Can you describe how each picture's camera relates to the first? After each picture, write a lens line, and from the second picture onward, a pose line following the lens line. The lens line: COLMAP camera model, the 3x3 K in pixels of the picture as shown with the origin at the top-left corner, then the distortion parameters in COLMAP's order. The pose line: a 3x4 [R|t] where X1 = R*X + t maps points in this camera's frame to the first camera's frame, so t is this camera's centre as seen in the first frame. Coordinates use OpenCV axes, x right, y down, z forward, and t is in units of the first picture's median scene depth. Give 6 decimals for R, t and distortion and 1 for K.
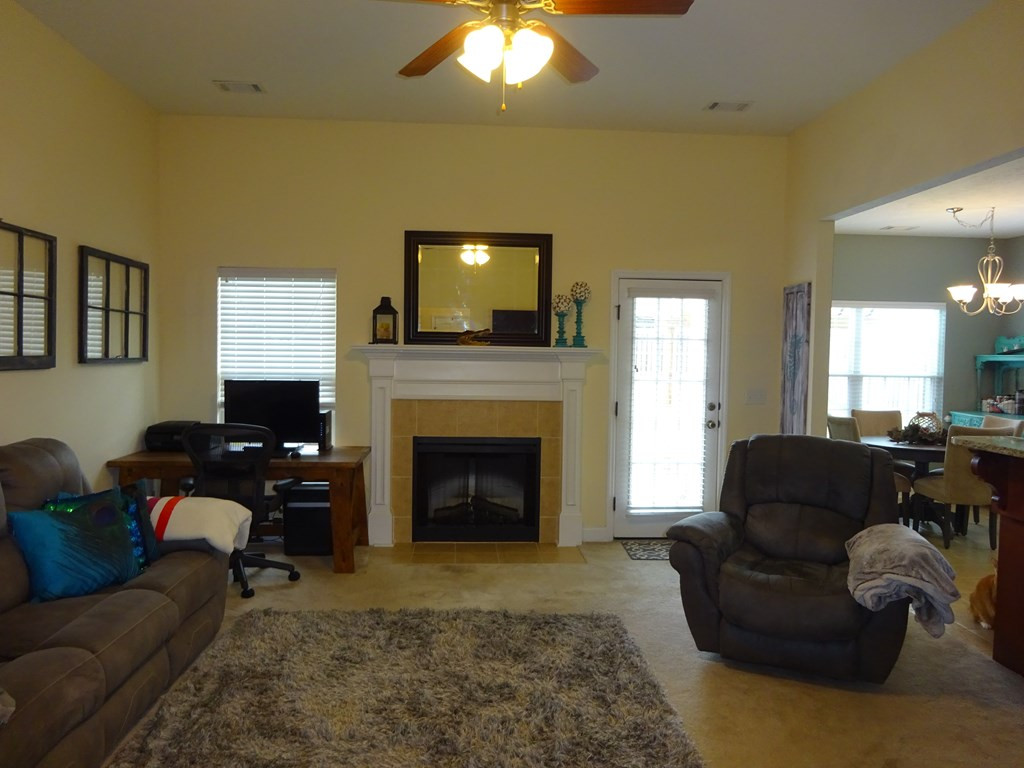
lens RADIAL K [[747.6, 0, 507.8], [0, 747.6, 380.0], [0, 0, 1]] dist [-0.001396, -0.013683]
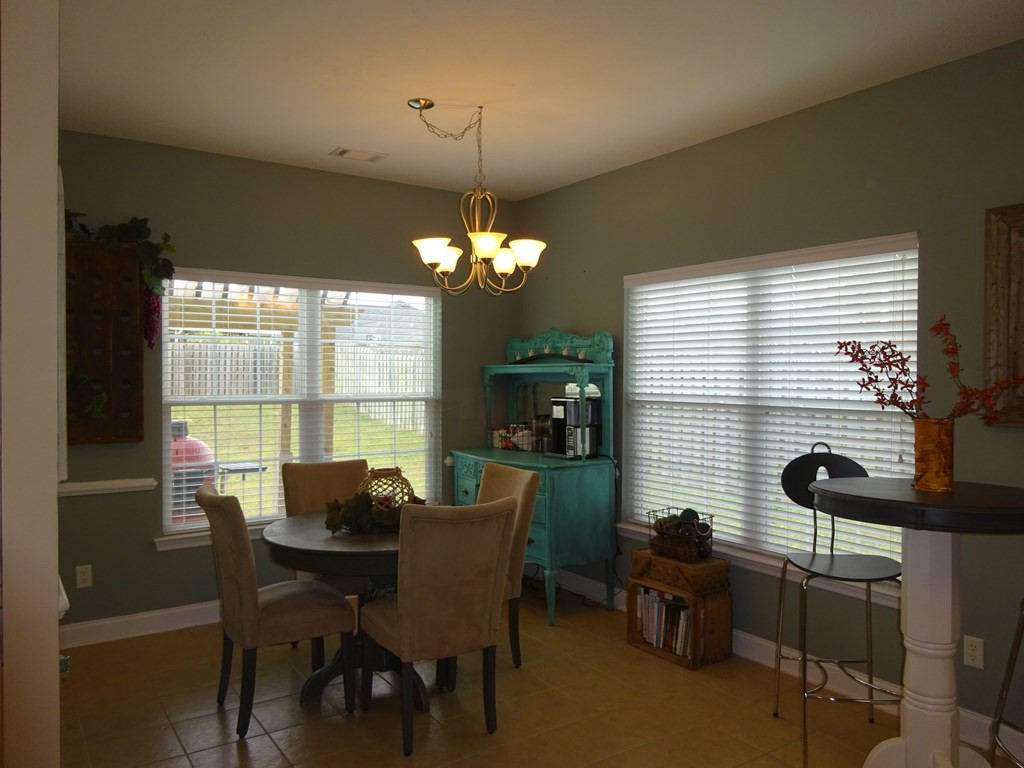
lens RADIAL K [[747.6, 0, 507.8], [0, 747.6, 380.0], [0, 0, 1]] dist [-0.001396, -0.013683]
pose [[0.858806, -0.018886, 0.511953, 0.308433], [0.033443, 0.999255, -0.019238, -0.006510], [-0.511209, 0.033642, 0.858798, 0.416046]]
